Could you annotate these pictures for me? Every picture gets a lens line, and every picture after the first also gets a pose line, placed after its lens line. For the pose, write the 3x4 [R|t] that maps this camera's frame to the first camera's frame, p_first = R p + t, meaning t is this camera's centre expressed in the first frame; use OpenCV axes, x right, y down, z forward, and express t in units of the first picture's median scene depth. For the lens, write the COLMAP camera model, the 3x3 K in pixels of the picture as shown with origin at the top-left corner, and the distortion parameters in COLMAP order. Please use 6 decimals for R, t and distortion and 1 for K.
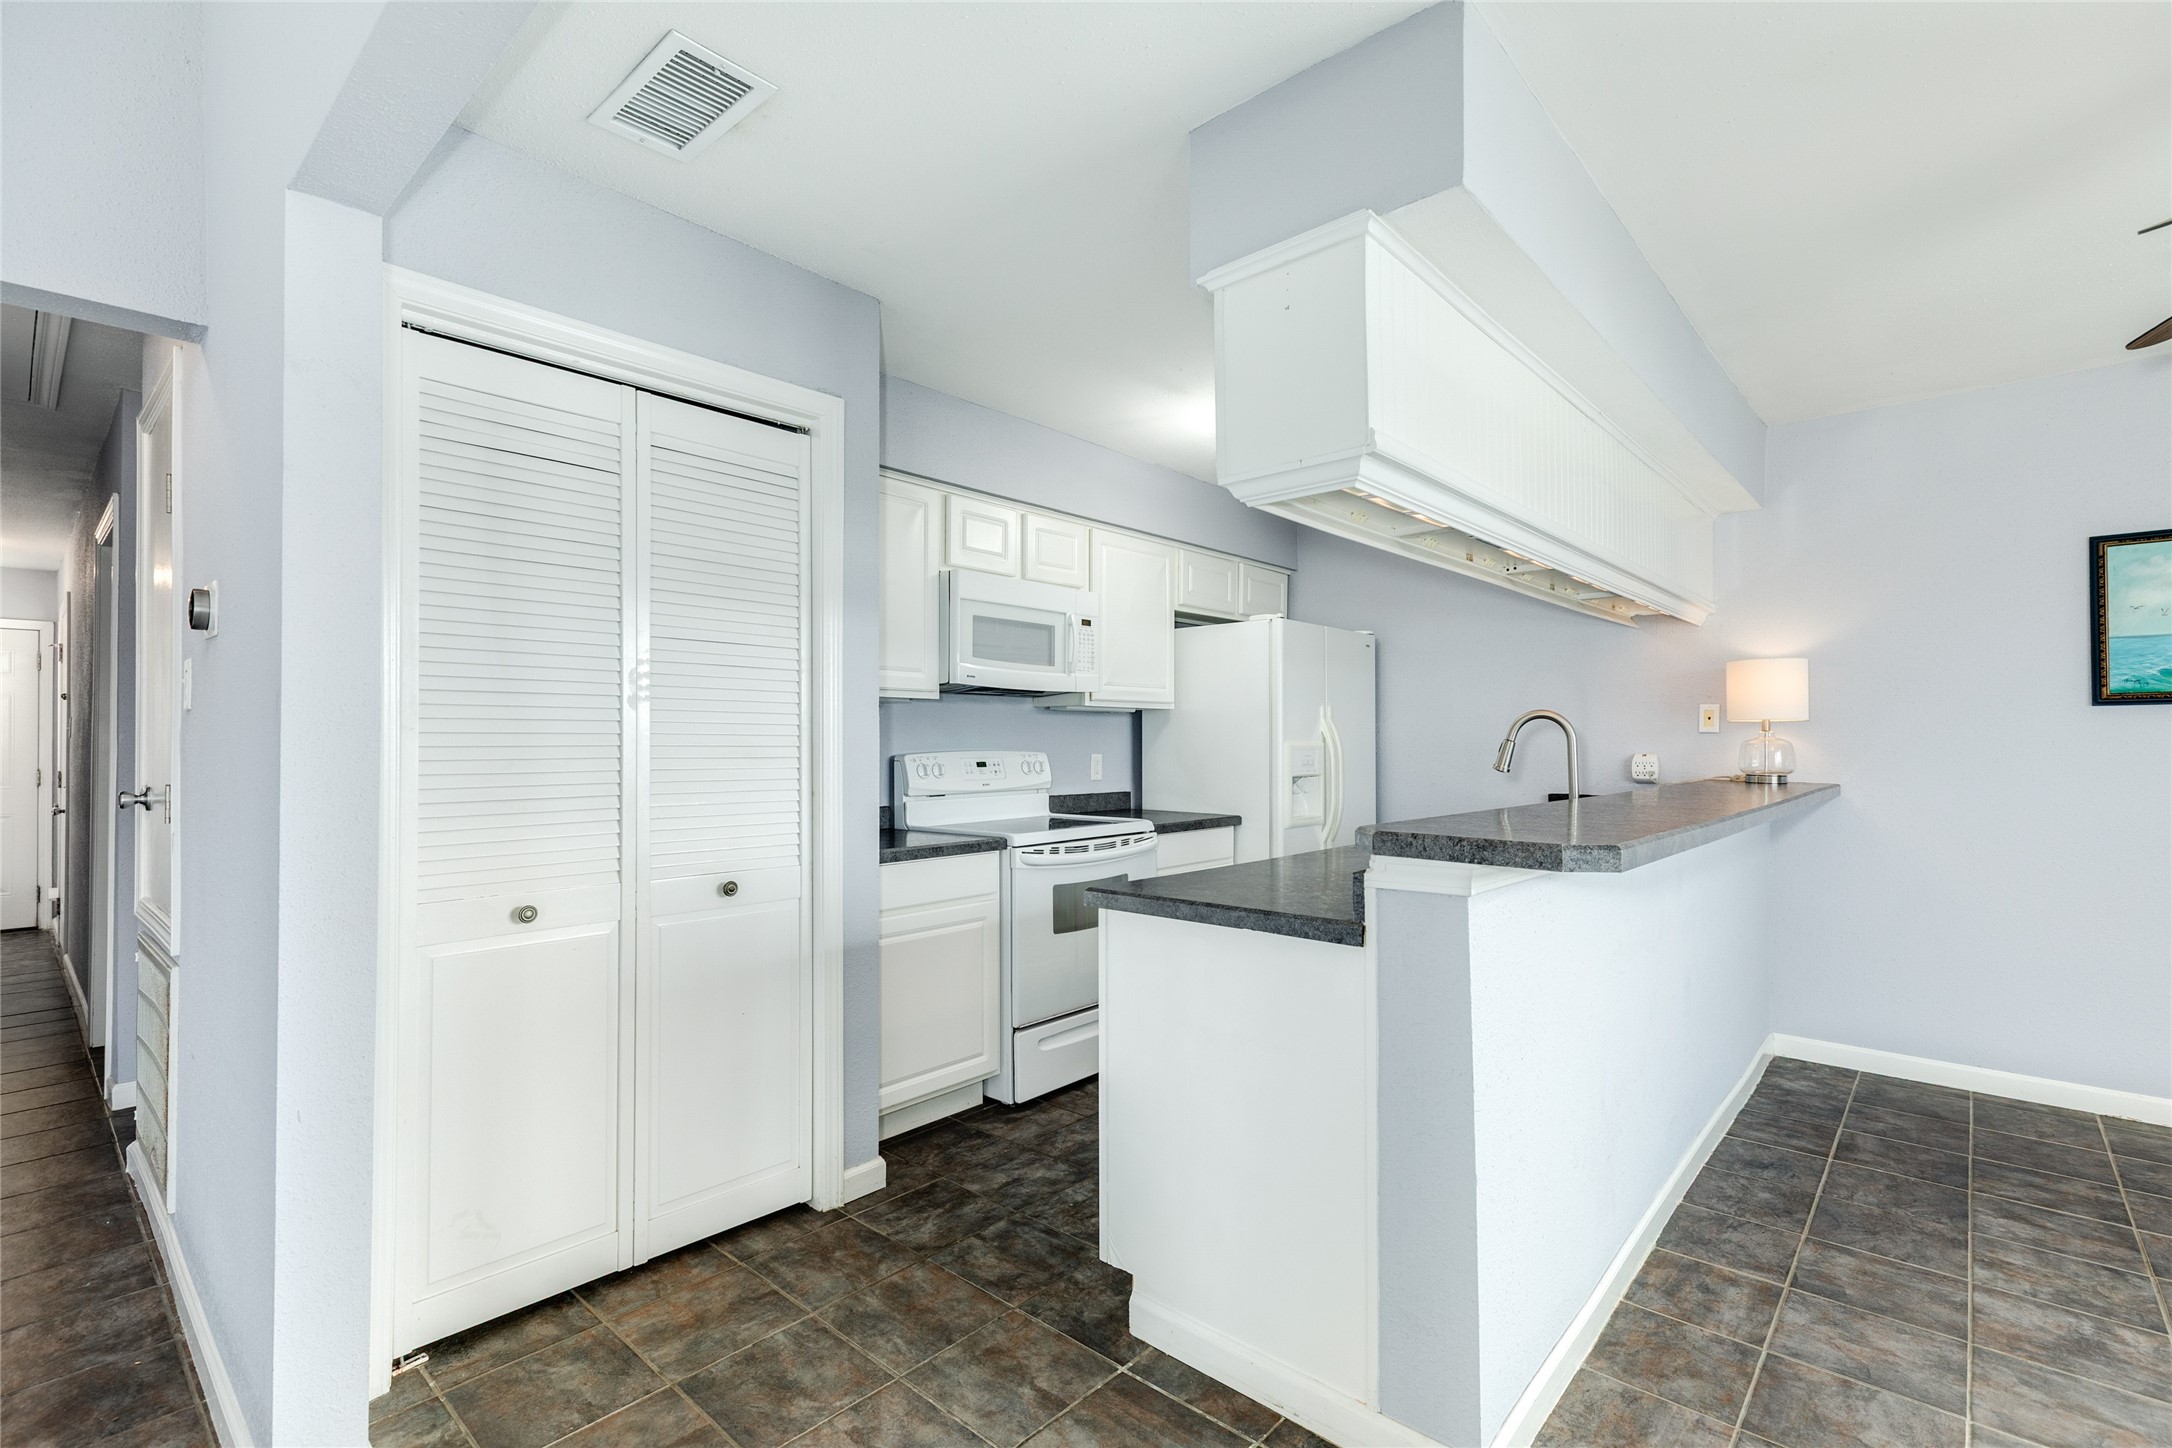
lens RADIAL K [[967.4, 0, 1084.8], [0, 967.4, 731.3], [0, 0, 1]] dist [0.005038, -0.001308]
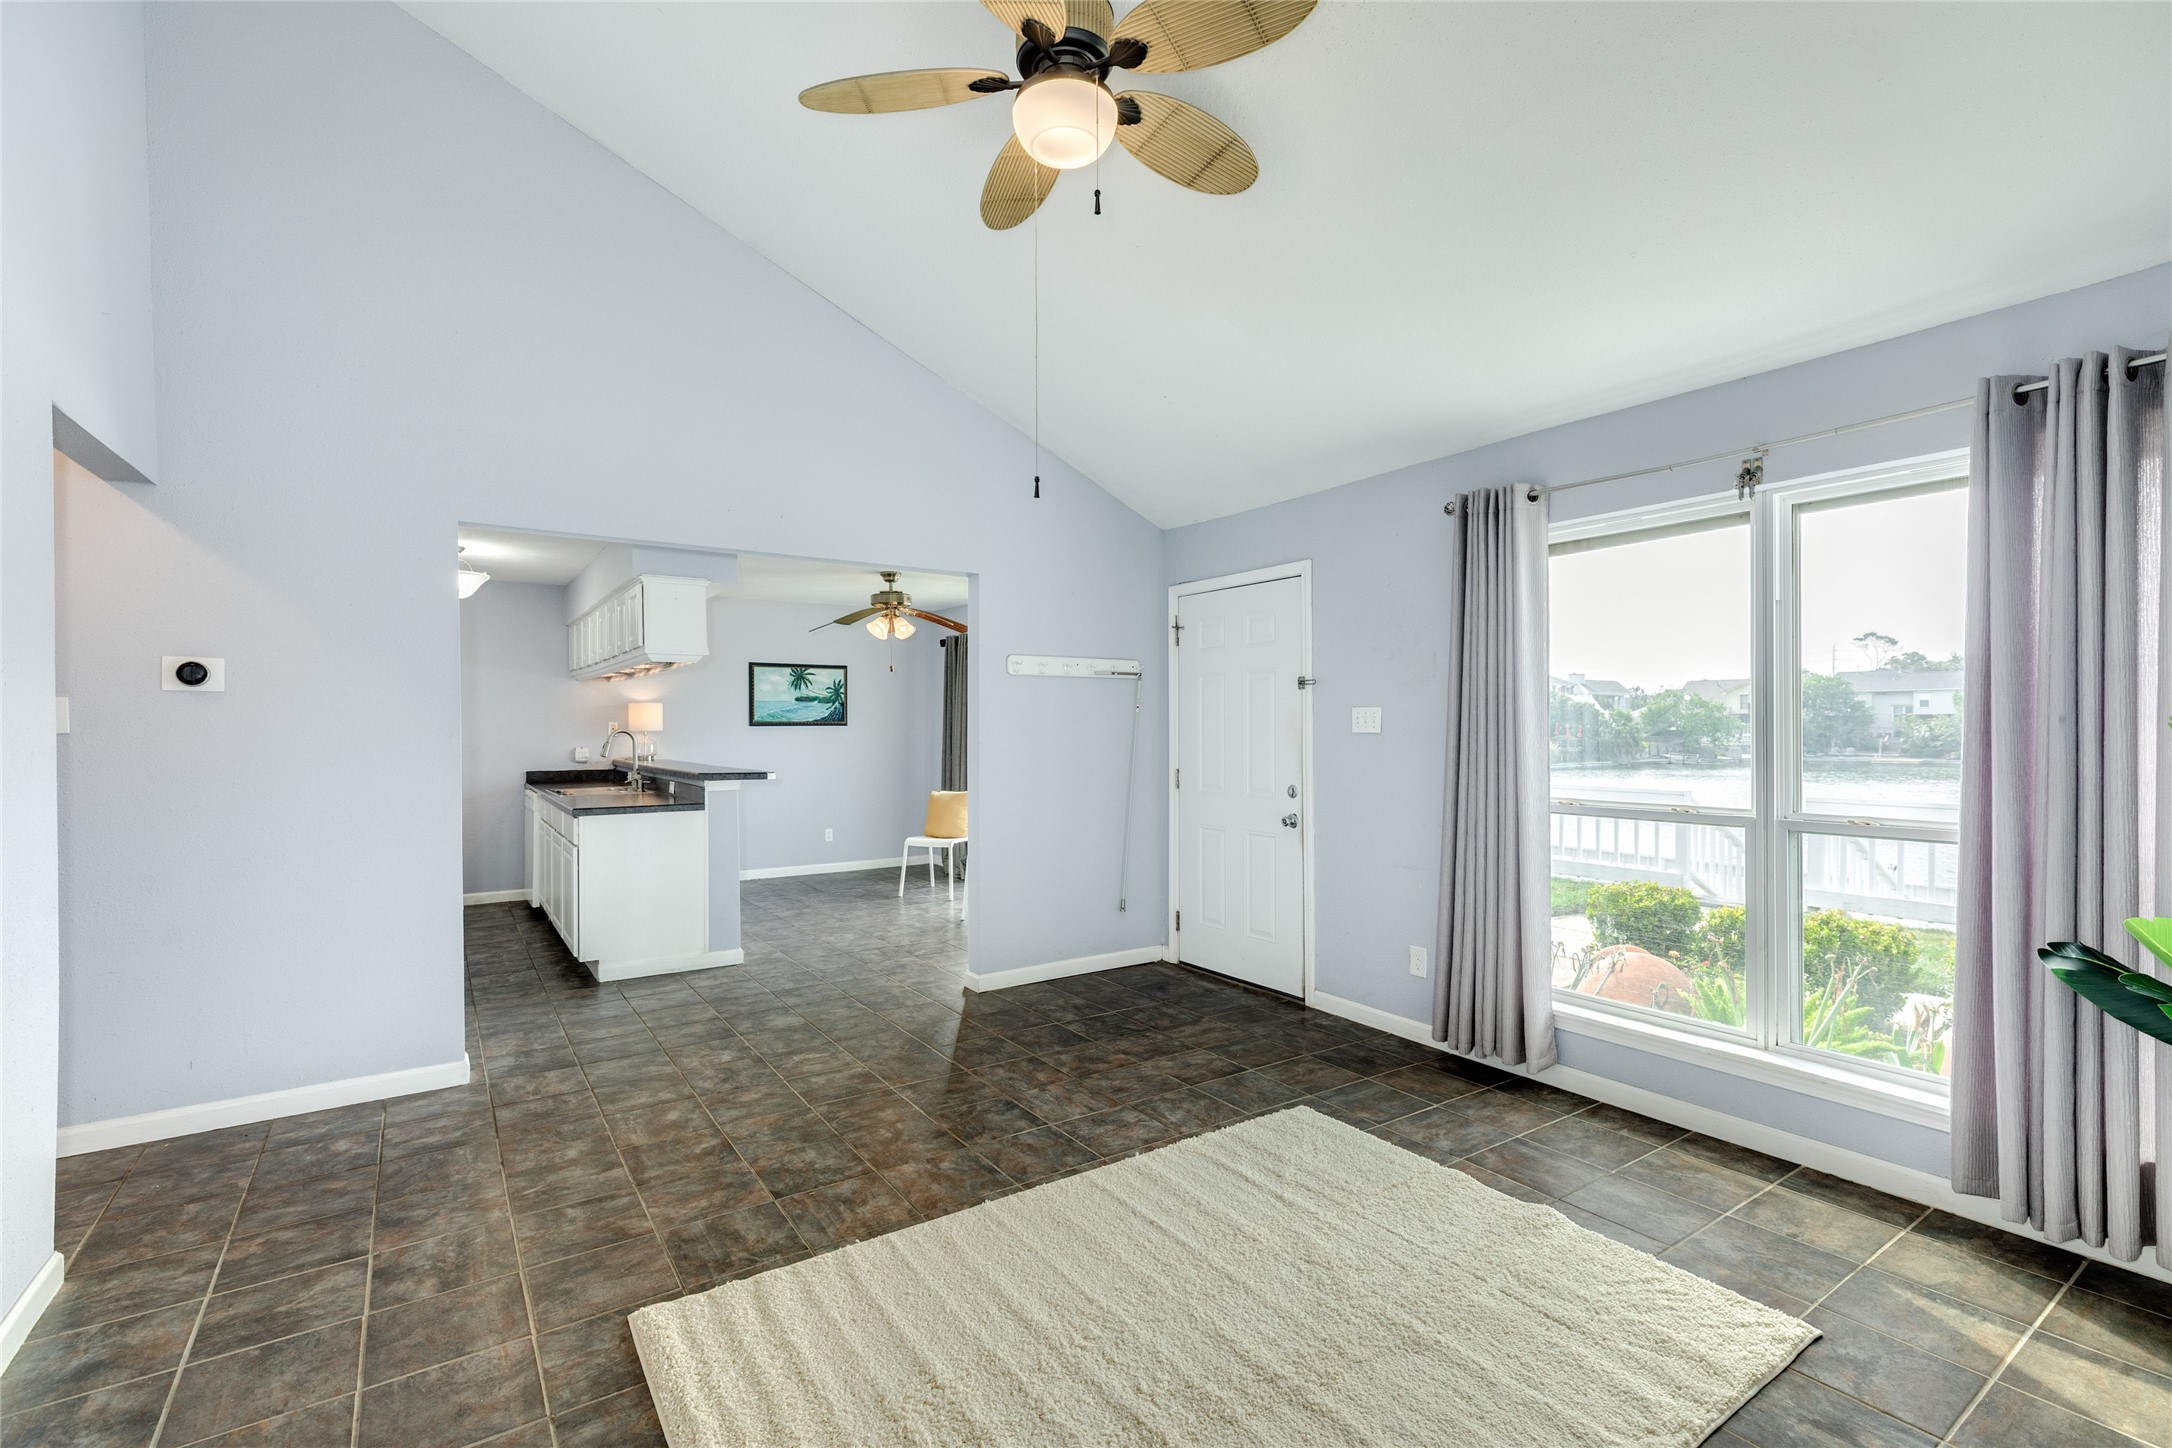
lens RADIAL K [[967.4, 0, 1086.7], [0, 967.4, 727.4], [0, 0, 1]] dist [0.005038, -0.001308]
pose [[0.230607, 0.002174, 0.973044, -1.220343], [-0.010351, 0.999946, 0.000219, -0.031017], [-0.972992, -0.010123, 0.230618, -0.464596]]
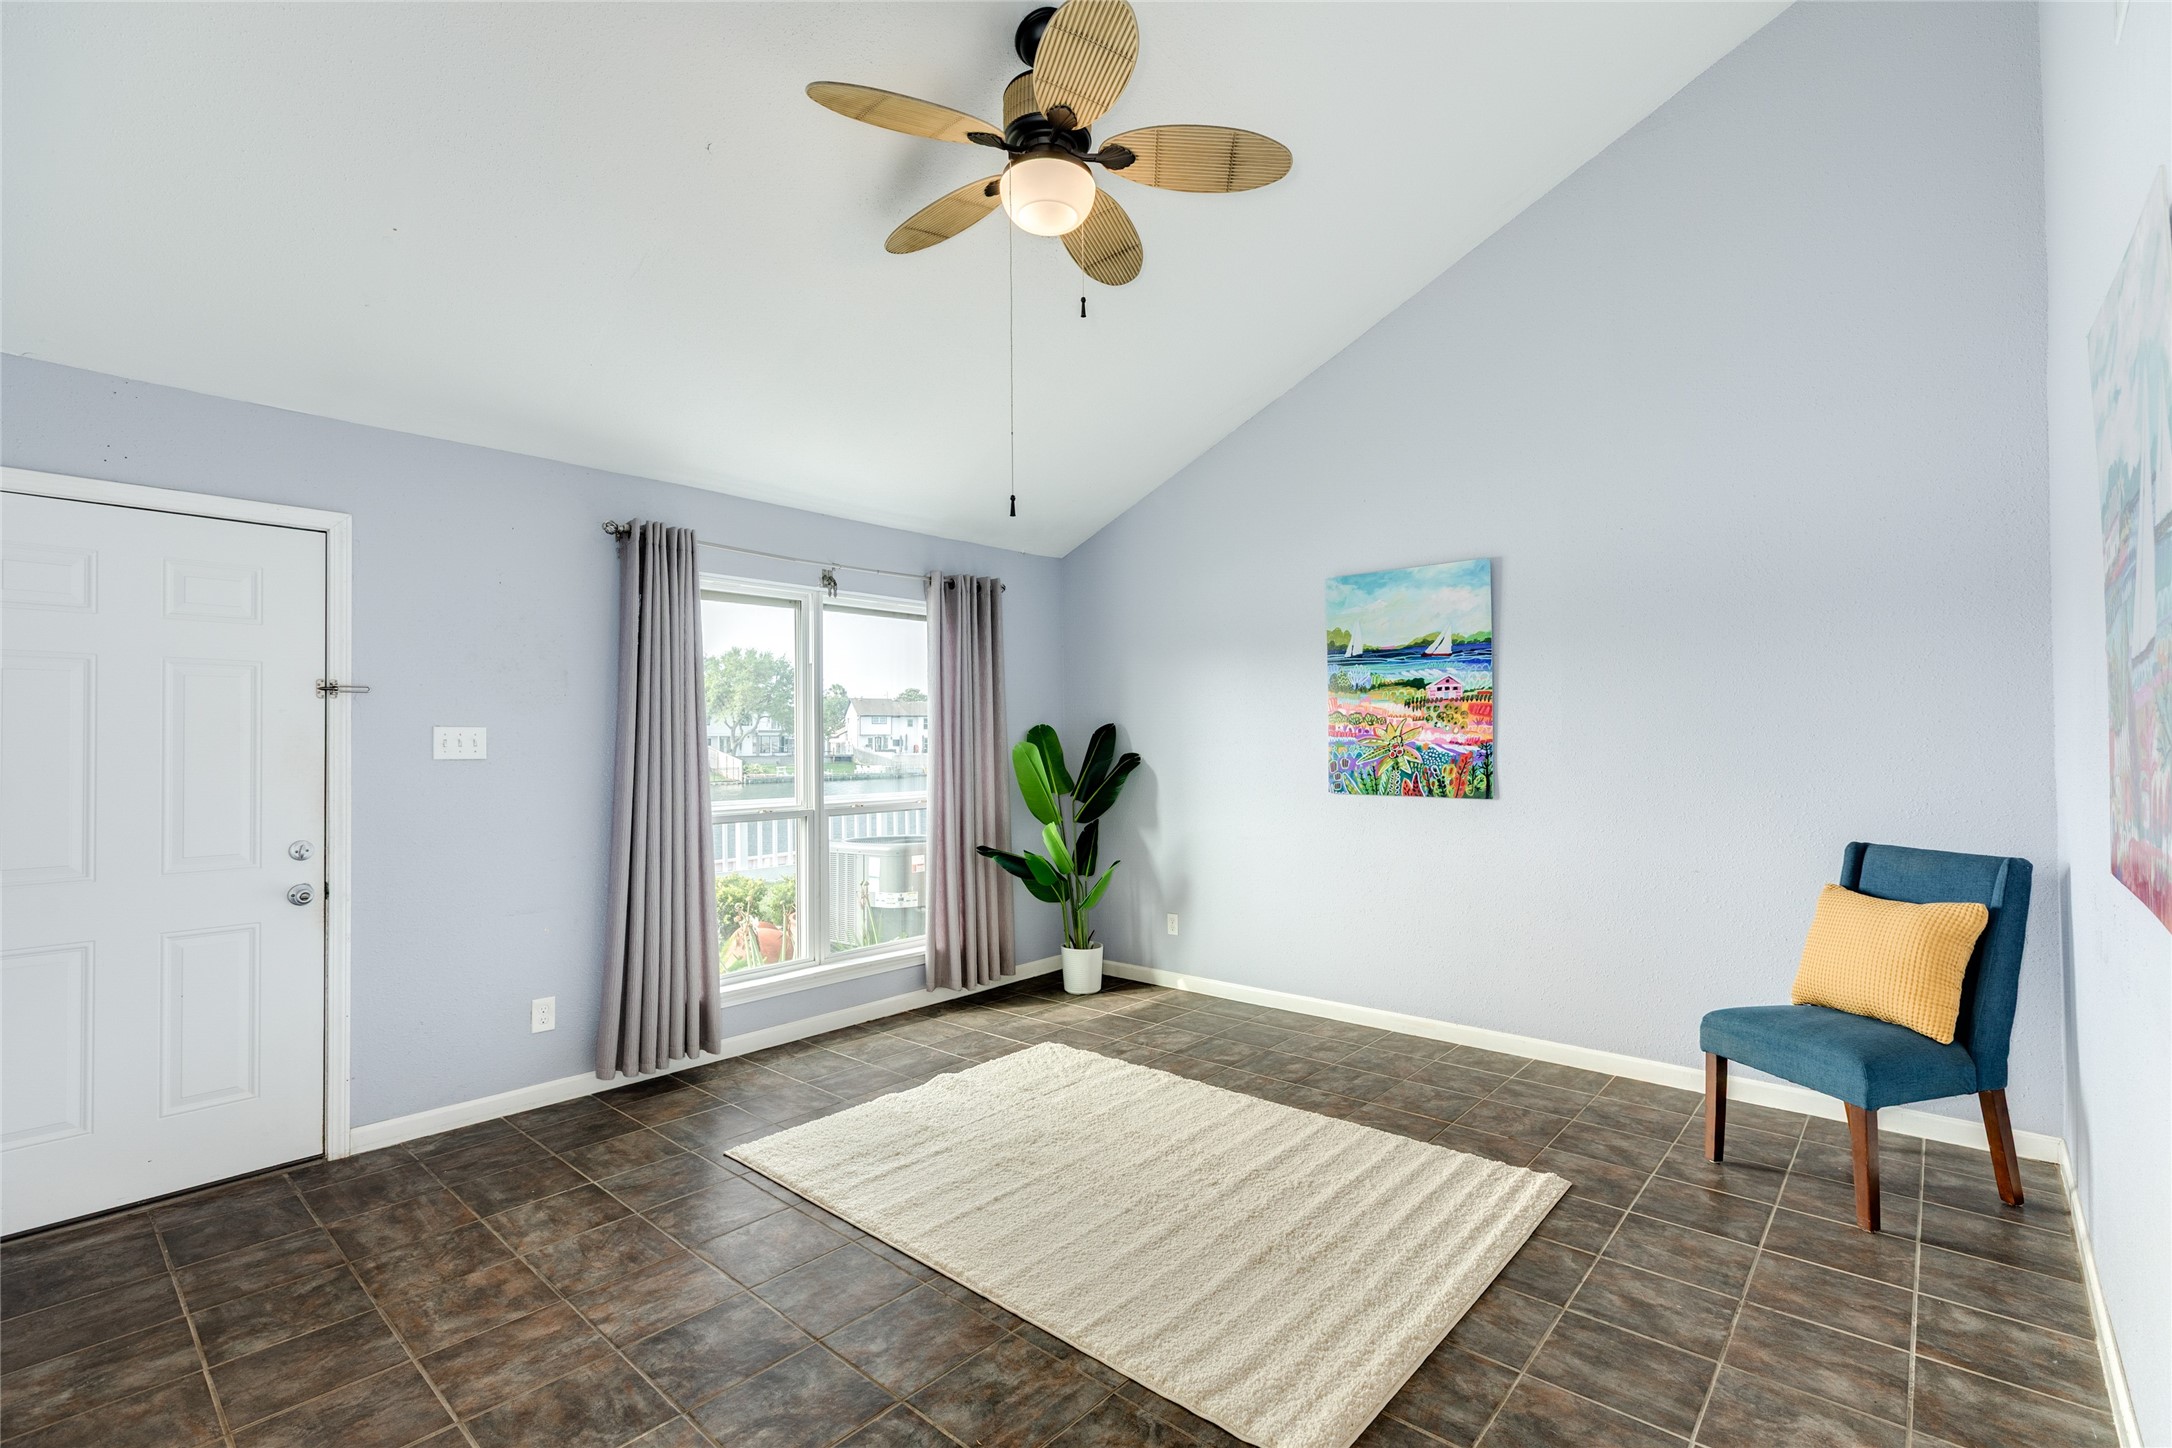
lens RADIAL K [[967.4, 0, 1083.3], [0, 967.4, 720.3], [0, 0, 1]] dist [0.005038, -0.001308]
pose [[-0.999884, 0.013407, -0.007230, -0.558306], [0.013661, 0.999246, -0.036356, -0.022106], [0.006737, -0.036451, -0.999313, 0.478875]]
